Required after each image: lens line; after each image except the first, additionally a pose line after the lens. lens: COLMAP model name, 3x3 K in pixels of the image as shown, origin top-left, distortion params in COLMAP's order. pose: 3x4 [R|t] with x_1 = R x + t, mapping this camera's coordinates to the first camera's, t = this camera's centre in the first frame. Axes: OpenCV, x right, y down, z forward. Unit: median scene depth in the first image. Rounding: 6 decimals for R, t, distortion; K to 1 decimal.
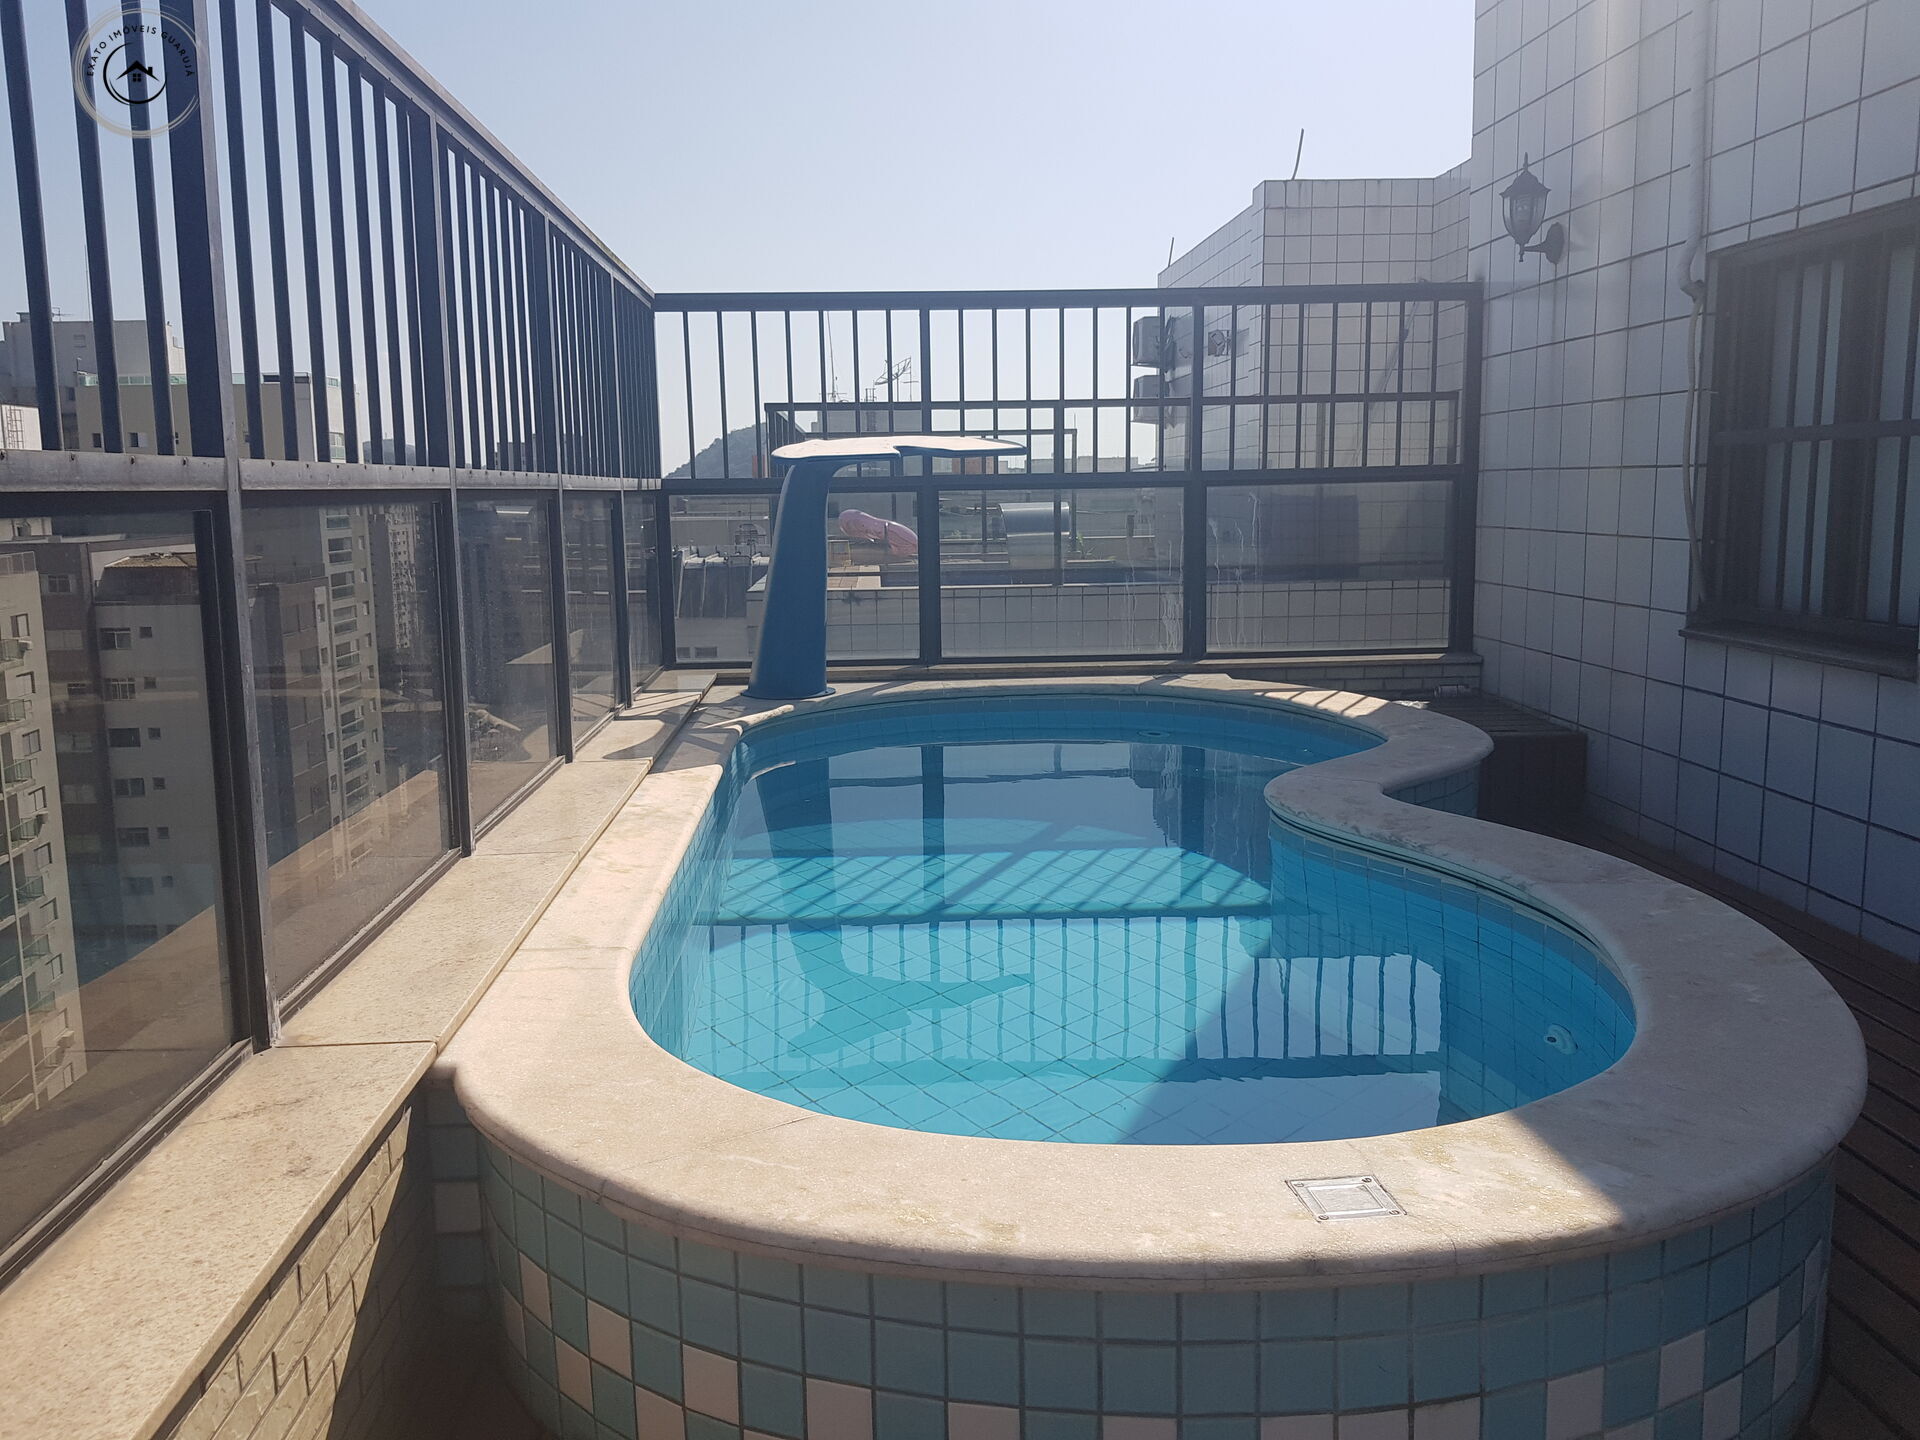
lens RADIAL K [[1501.1, 0, 913.3], [0, 1501.1, 711.8], [0, 0, 1]] dist [0.064991, -0.110370]
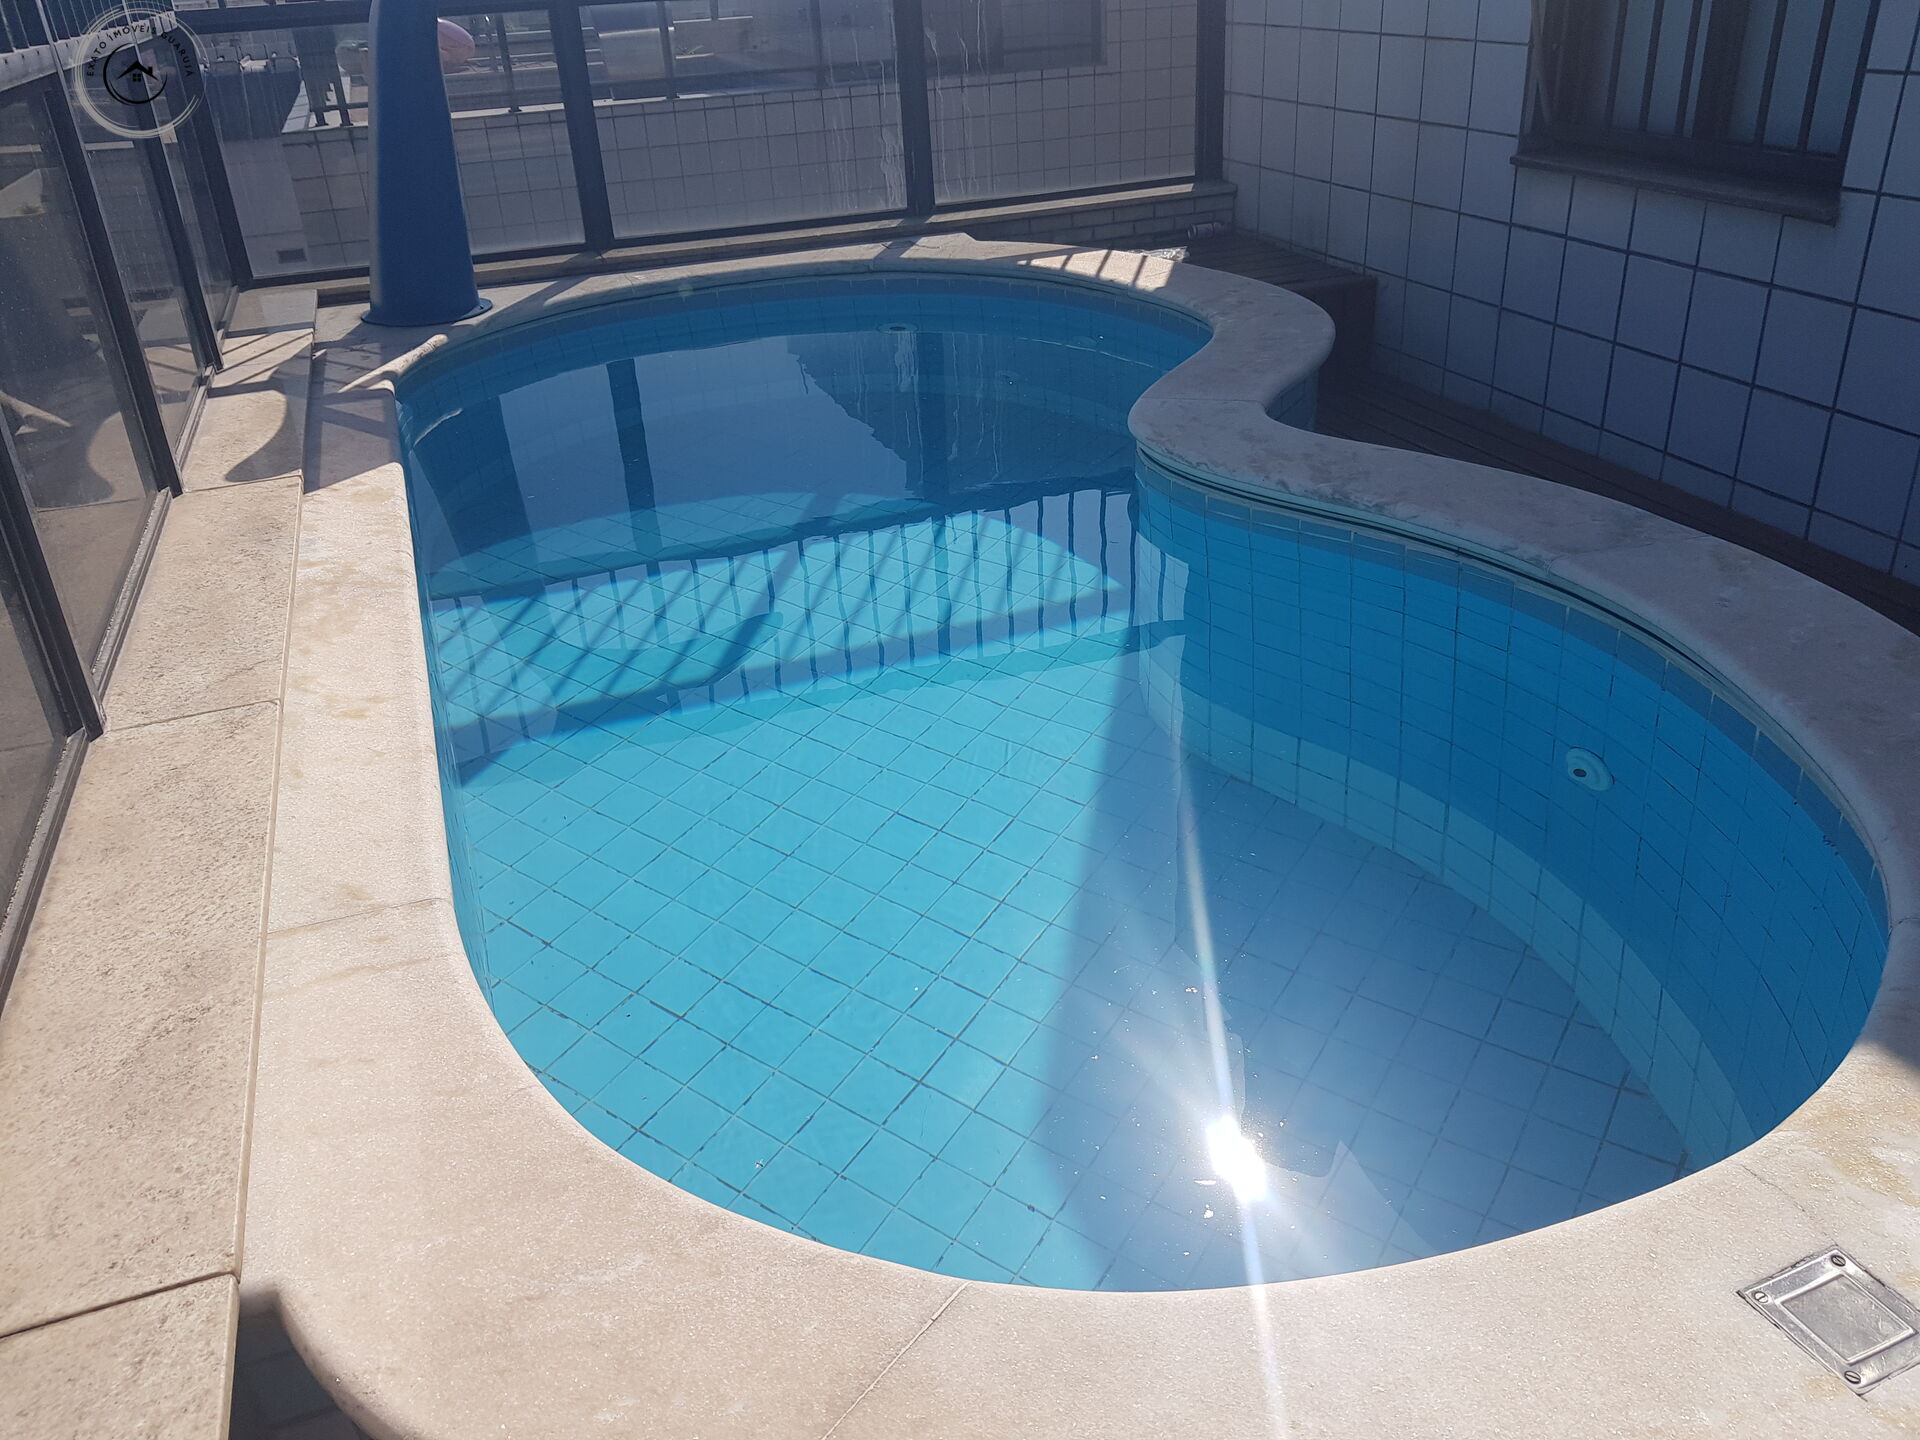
lens RADIAL K [[1501.1, 0, 952.9], [0, 1501.1, 718.3], [0, 0, 1]] dist [0.064991, -0.110370]
pose [[0.952615, -0.169672, 0.252461, -0.076754], [0.080730, 0.941236, 0.327960, -0.064005], [-0.293271, -0.292039, 0.910333, 0.215345]]
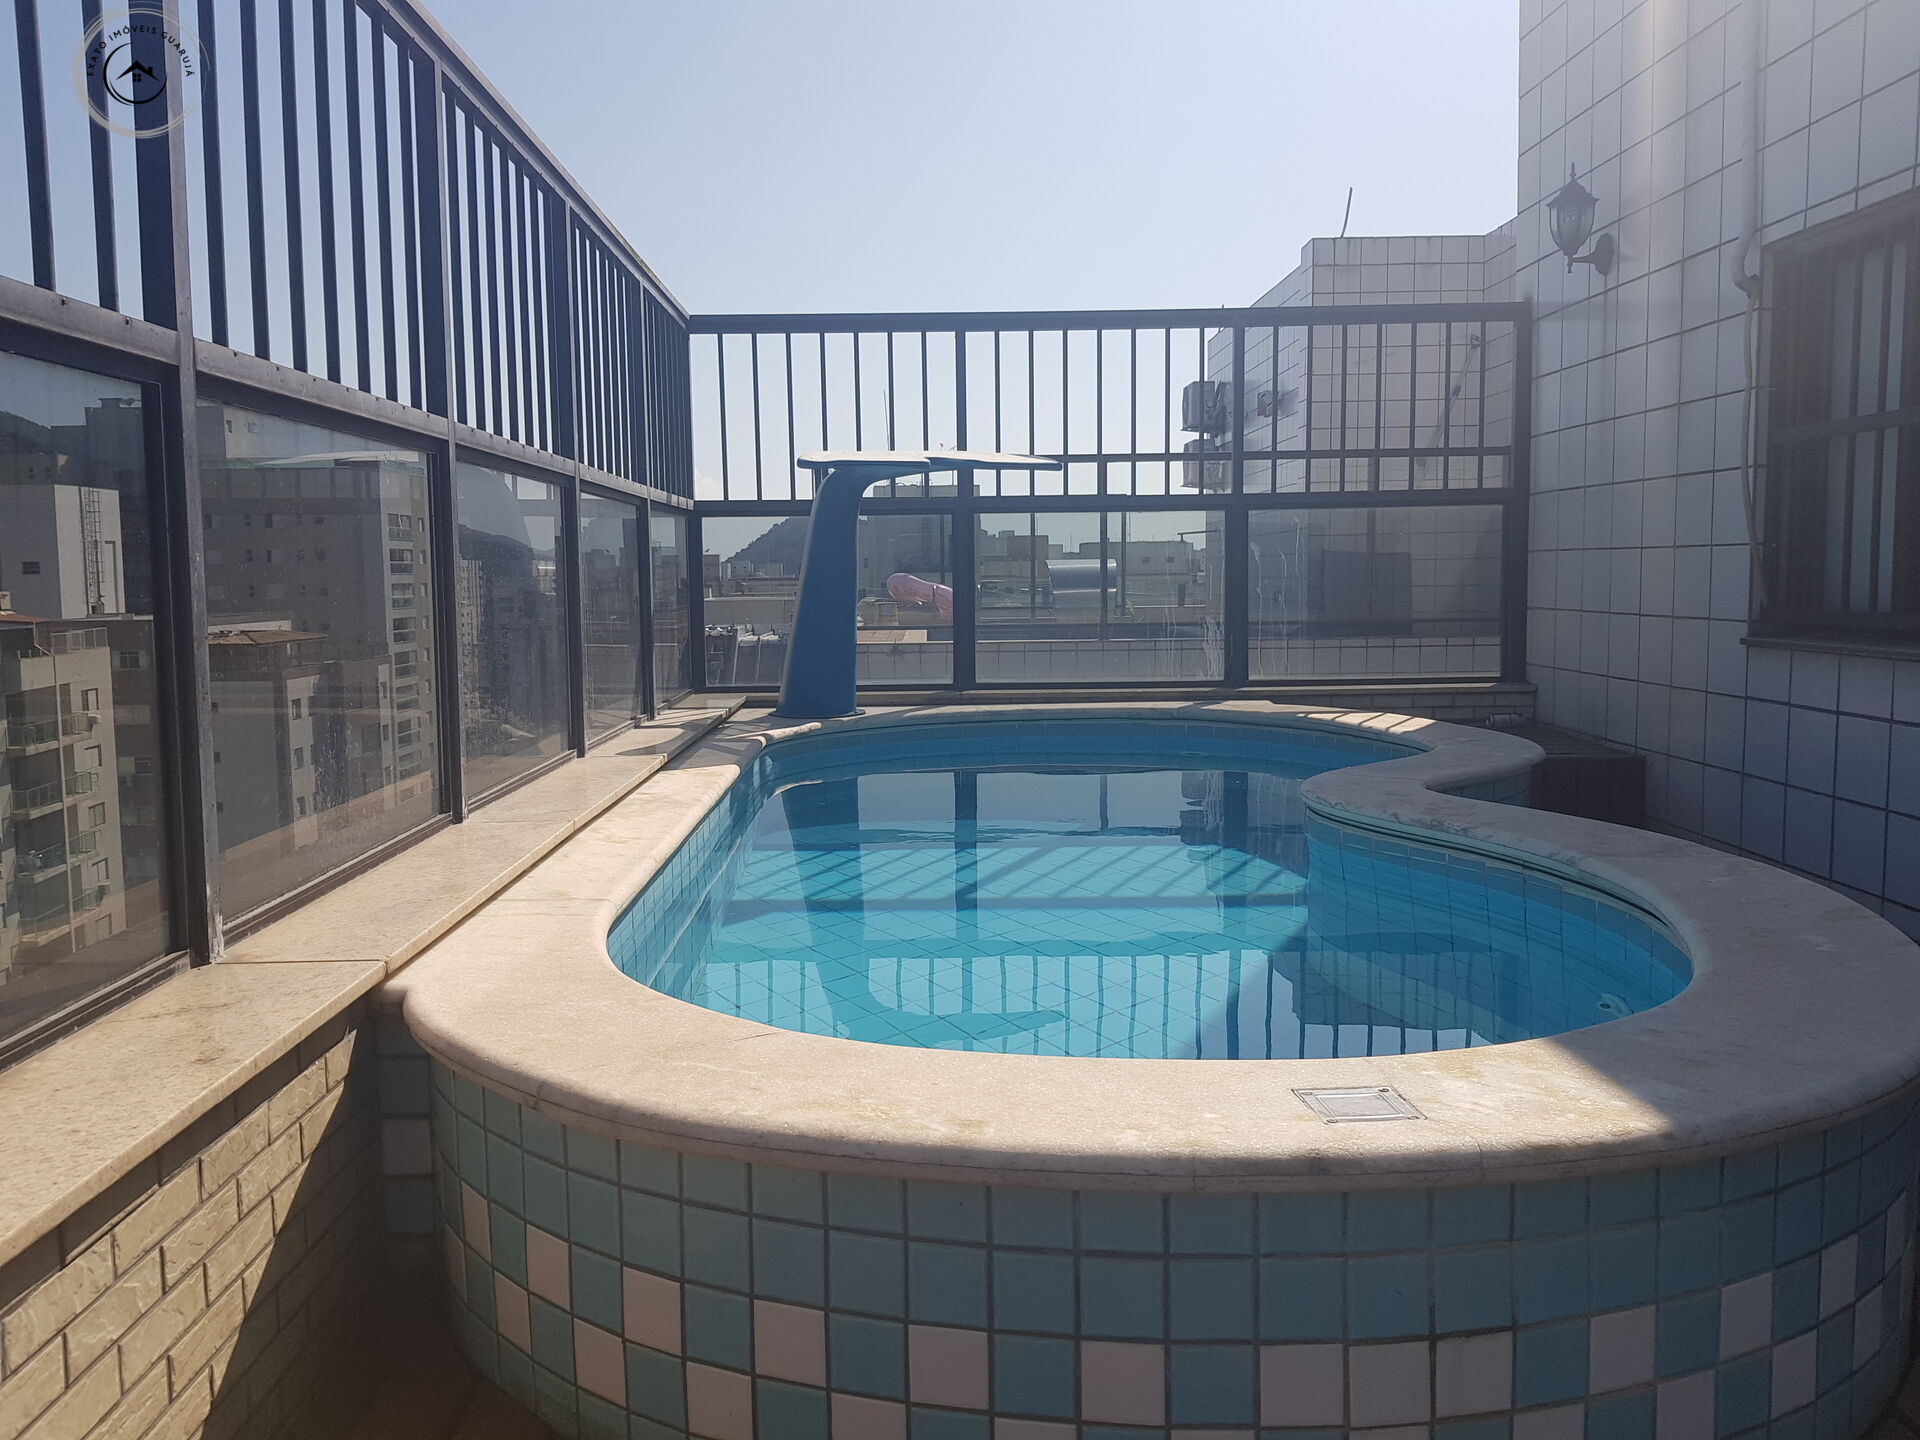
lens RADIAL K [[1501.1, 0, 916.5], [0, 1501.1, 714.5], [0, 0, 1]] dist [0.064991, -0.110370]
pose [[0.999385, 0.007854, -0.034174, 0.019743], [-0.009671, 0.998529, -0.053350, 0.051791], [0.033705, 0.053648, 0.997991, 0.032678]]
